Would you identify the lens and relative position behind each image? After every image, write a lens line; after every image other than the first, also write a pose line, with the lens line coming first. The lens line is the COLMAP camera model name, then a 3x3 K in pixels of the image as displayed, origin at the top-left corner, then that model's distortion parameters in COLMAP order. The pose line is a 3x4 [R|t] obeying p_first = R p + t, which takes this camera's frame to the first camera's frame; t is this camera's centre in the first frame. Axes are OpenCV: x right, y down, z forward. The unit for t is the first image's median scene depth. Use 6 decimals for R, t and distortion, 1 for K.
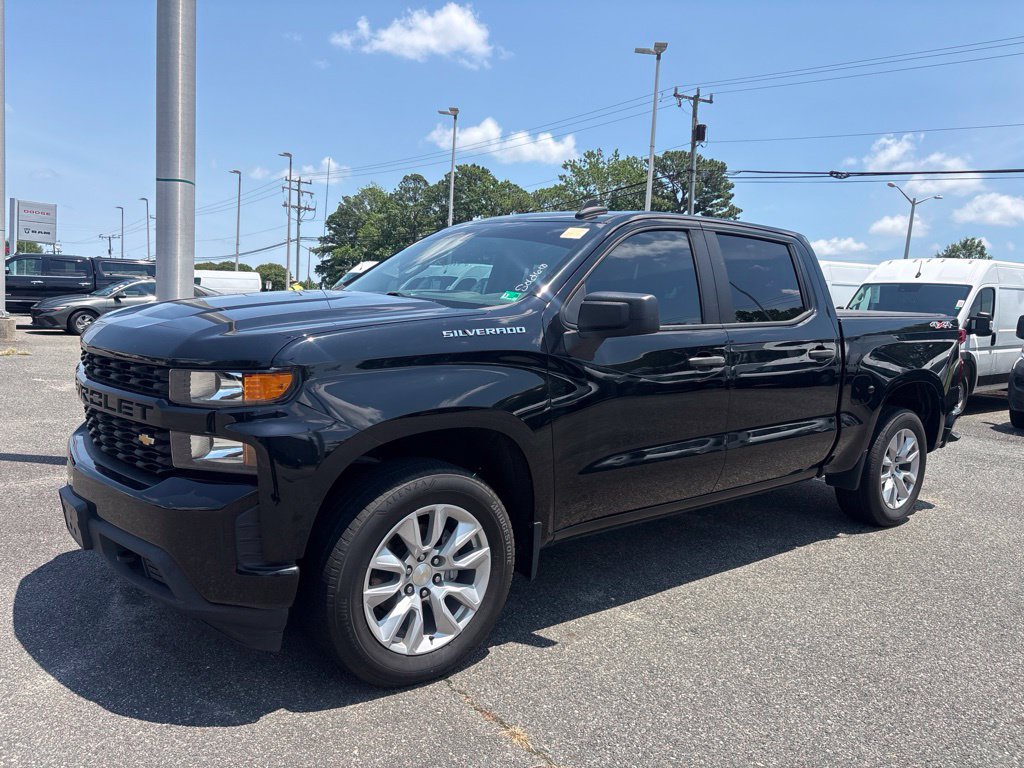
lens RADIAL K [[762.0, 0, 524.3], [0, 762.0, 380.5], [0, 0, 1]] dist [0.037421, -0.037205]
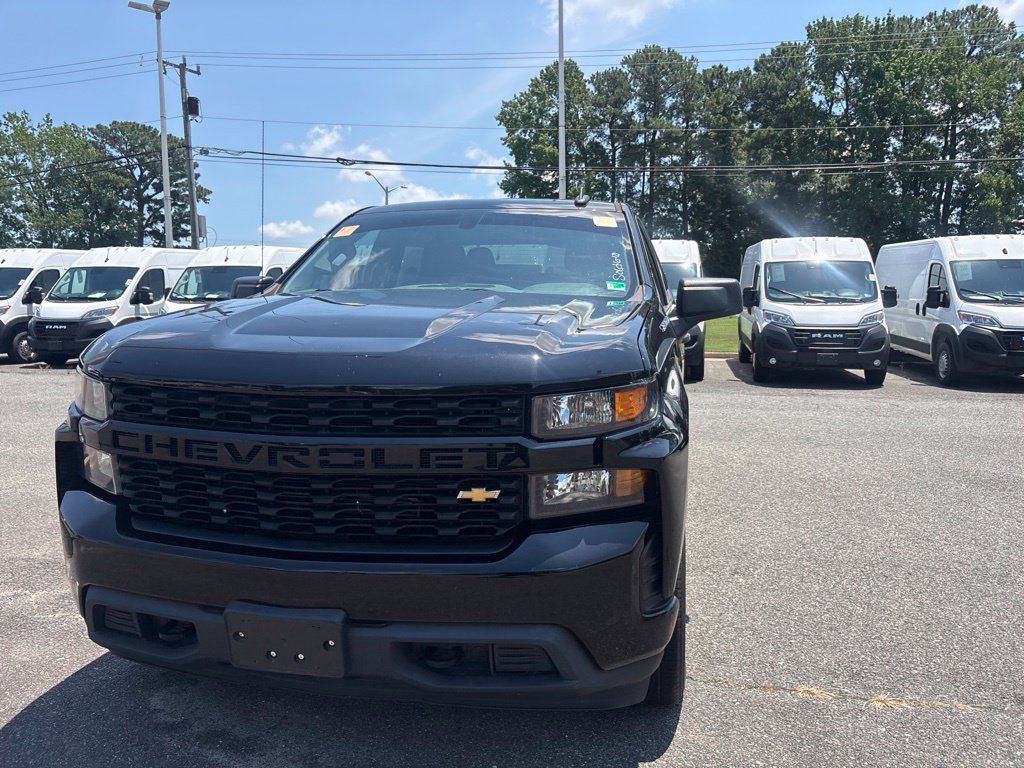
lens RADIAL K [[762.0, 0, 524.3], [0, 762.0, 380.5], [0, 0, 1]] dist [0.037421, -0.037205]
pose [[0.784548, -0.119617, 0.608422, -0.563375], [0.106483, 0.992630, 0.057846, -0.046412], [-0.610857, 0.019403, 0.791503, 0.233022]]
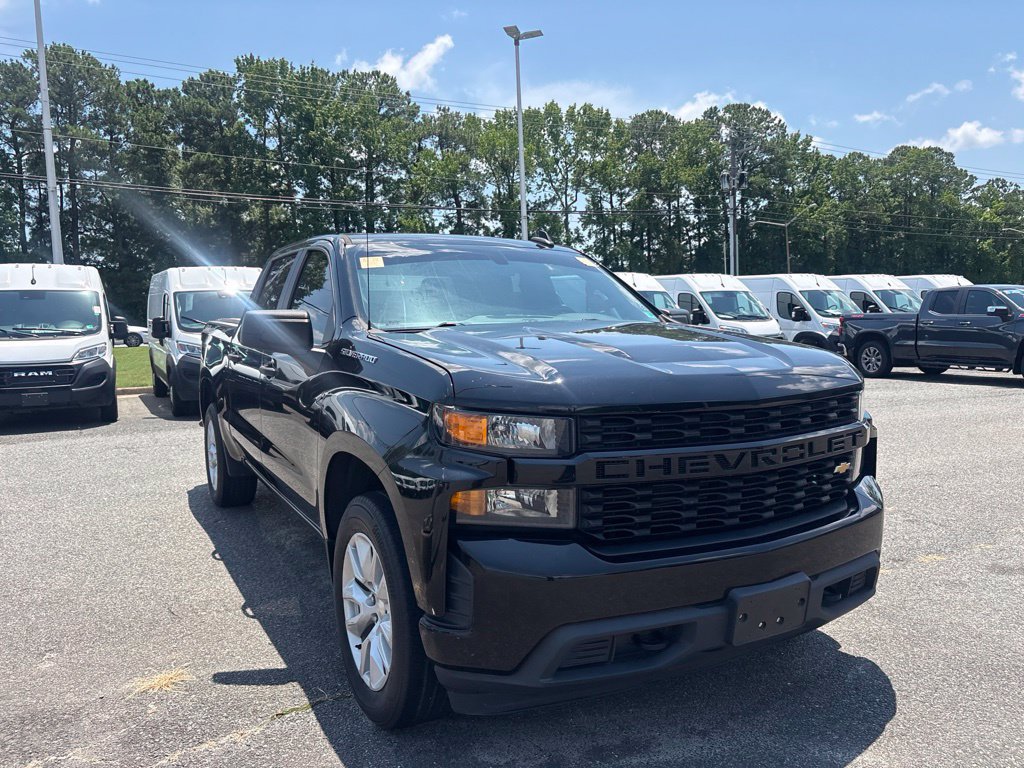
lens RADIAL K [[762.6, 0, 519.2], [0, 762.6, 382.0], [0, 0, 1]] dist [0.032042, -0.031468]
pose [[0.194623, -0.137839, 0.971145, -0.981487], [0.133563, 0.984579, 0.112979, -0.133270], [-0.971742, 0.107721, 0.210032, 0.743380]]
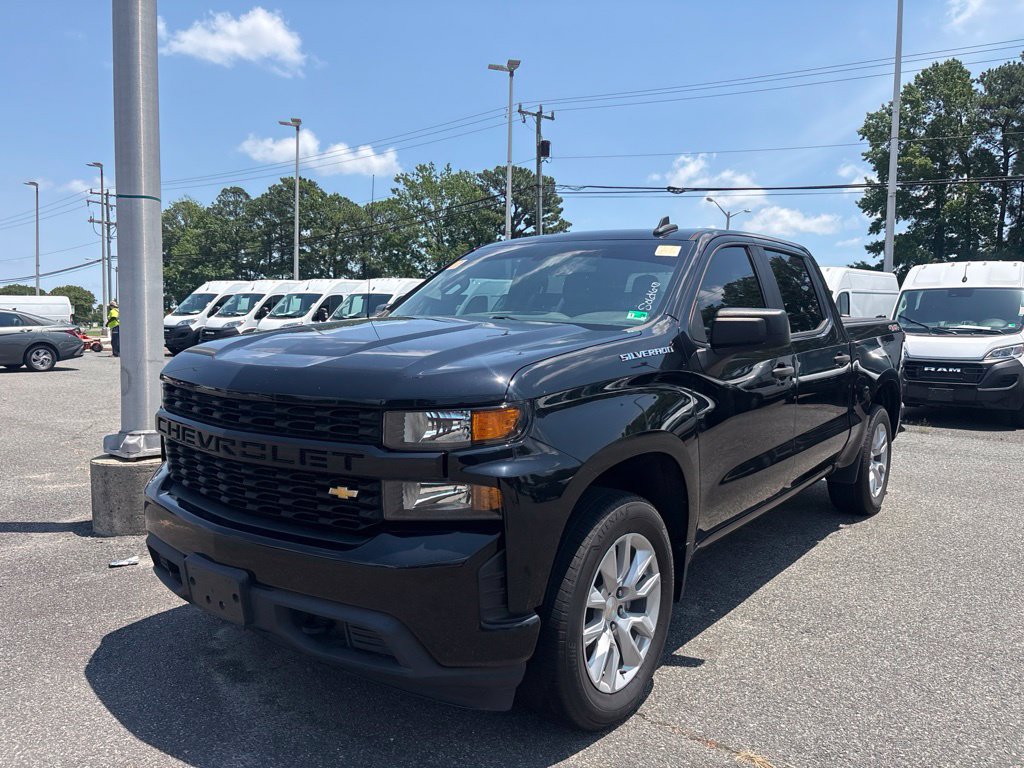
lens RADIAL K [[763.4, 0, 535.5], [0, 763.4, 386.1], [0, 0, 1]] dist [0.037765, -0.028641]
pose [[0.972871, -0.055663, 0.224551, -0.291088], [0.057979, 0.998311, -0.003730, -0.018650], [-0.223964, 0.016648, 0.974455, 0.051073]]
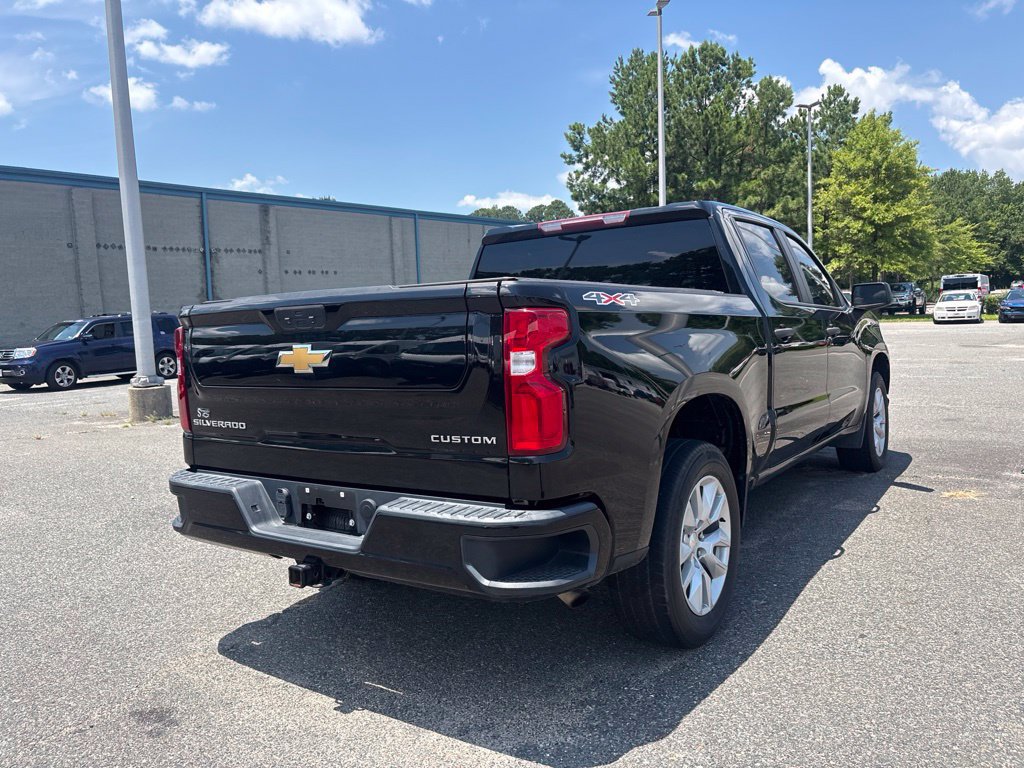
lens RADIAL K [[790.6, 0, 509.0], [0, 790.6, 377.3], [0, 0, 1]] dist [0.012138, -0.005748]
pose [[-0.966569, 0.006665, -0.256320, 0.709157], [-0.036199, 0.986103, 0.162146, -0.193661], [0.253839, 0.166003, -0.952895, 2.314270]]
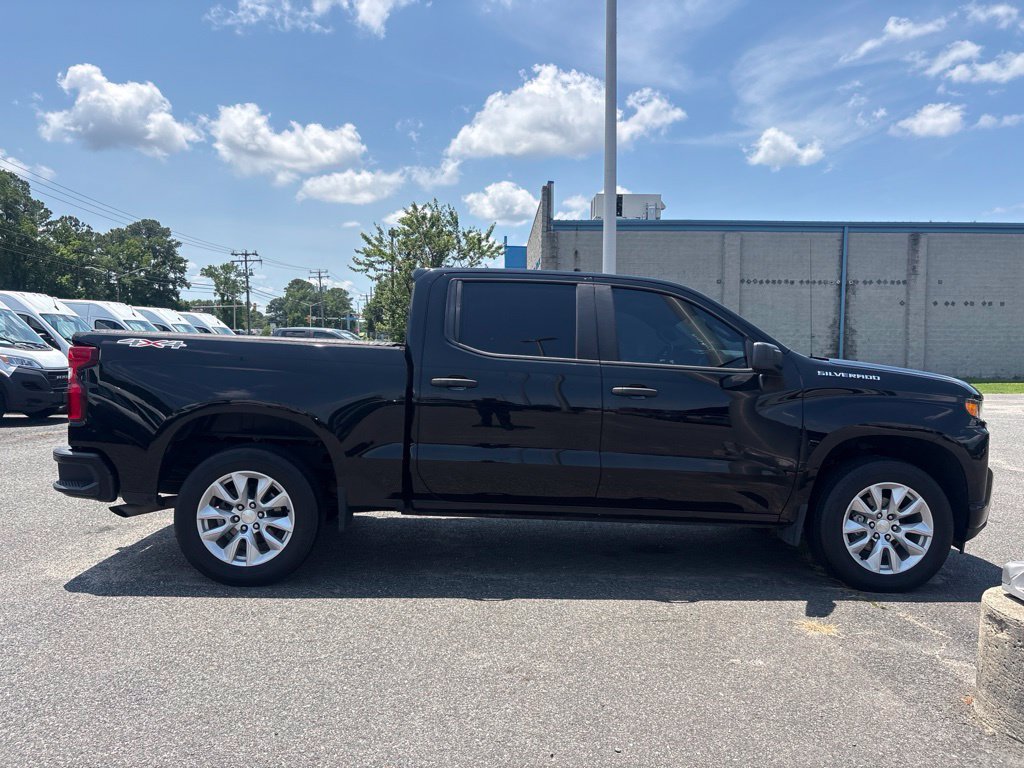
lens RADIAL K [[779.6, 0, 509.0], [0, 779.6, 378.1], [0, 0, 1]] dist [0.020730, -0.008499]
pose [[-0.773441, -0.089203, 0.627560, -0.657489], [0.005303, 0.989103, 0.147128, -0.268098], [-0.633846, 0.117123, -0.764540, 2.229889]]
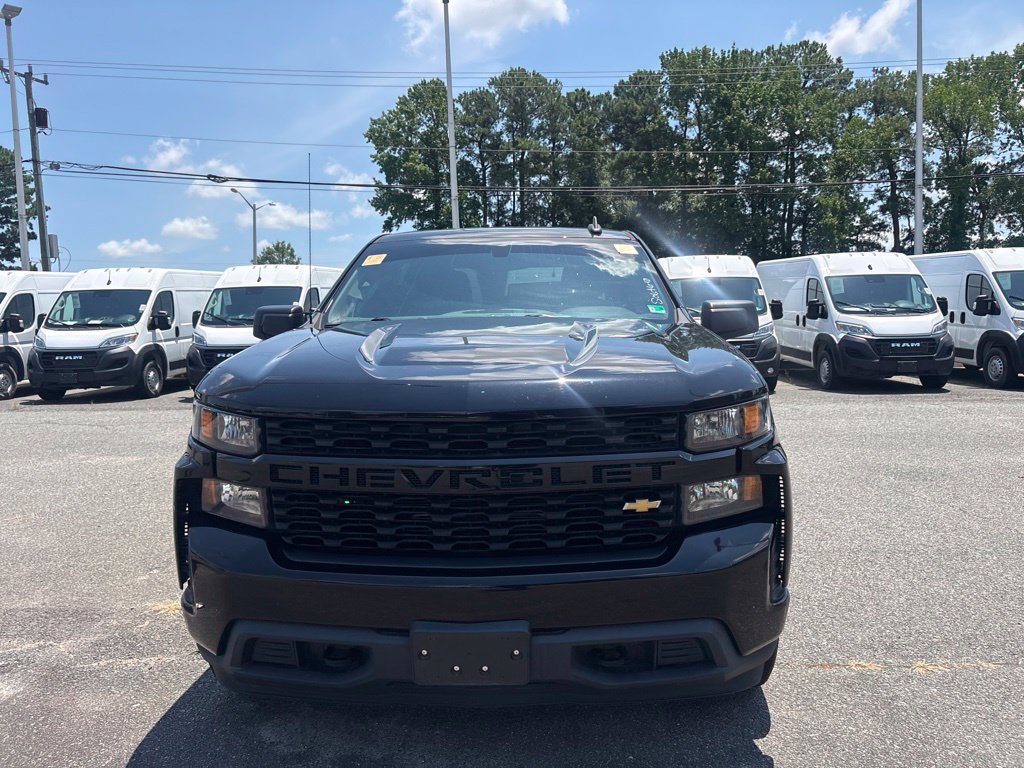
lens RADIAL K [[762.0, 0, 524.3], [0, 762.0, 380.5], [0, 0, 1]] dist [0.037421, -0.037205]
pose [[0.667854, -0.131572, 0.732570, -0.729346], [0.132953, 0.989510, 0.056512, -0.075764], [-0.732321, 0.059656, 0.678342, 0.326432]]
